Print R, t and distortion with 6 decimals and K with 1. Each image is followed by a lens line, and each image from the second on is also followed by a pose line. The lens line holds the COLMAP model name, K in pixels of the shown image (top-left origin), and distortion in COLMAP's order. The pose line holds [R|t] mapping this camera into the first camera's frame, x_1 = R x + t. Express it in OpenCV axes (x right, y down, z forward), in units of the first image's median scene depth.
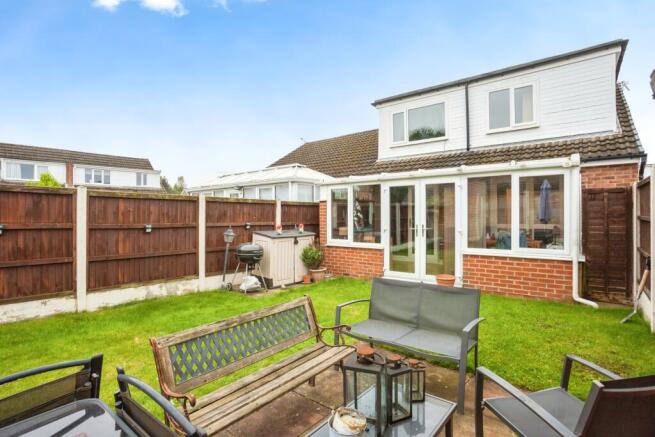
lens RADIAL K [[323.8, 0, 328.8], [0, 323.8, 217.1], [0, 0, 1]] dist [-0.001747, 0.000958]
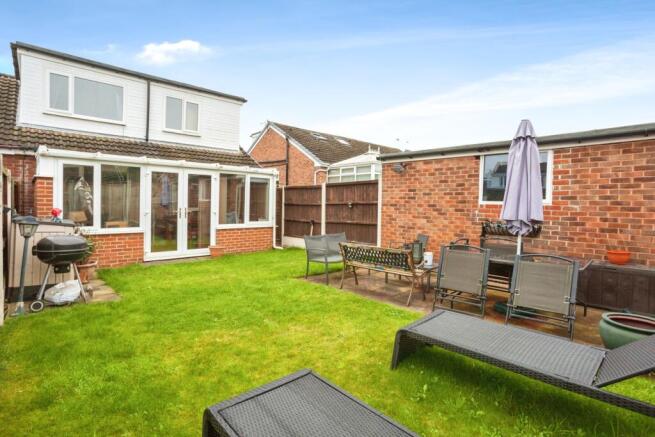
lens RADIAL K [[323.8, 0, 328.8], [0, 323.8, 217.1], [0, 0, 1]] dist [-0.001747, 0.000958]
pose [[0.189133, -0.029201, 0.981517, -1.925792], [-0.008267, 0.999475, 0.031328, 0.040611], [-0.981917, -0.014039, 0.188792, 0.665936]]
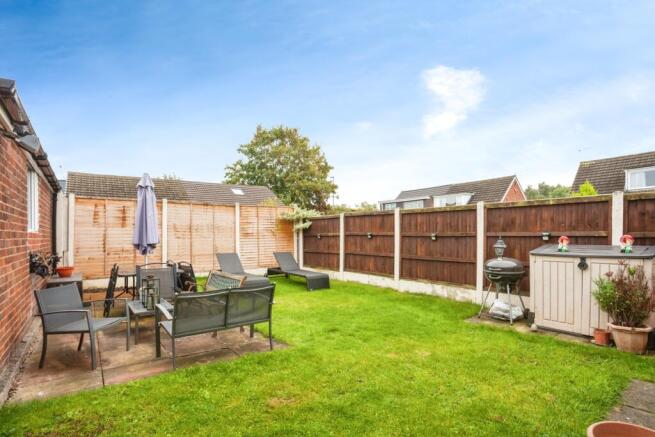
lens RADIAL K [[323.8, 0, 328.8], [0, 323.8, 217.1], [0, 0, 1]] dist [-0.001747, 0.000958]
pose [[-0.156681, -0.040302, -0.986827, 0.538289], [0.016048, 0.998931, -0.043344, 0.006345], [0.987519, -0.022628, -0.155867, 0.618898]]
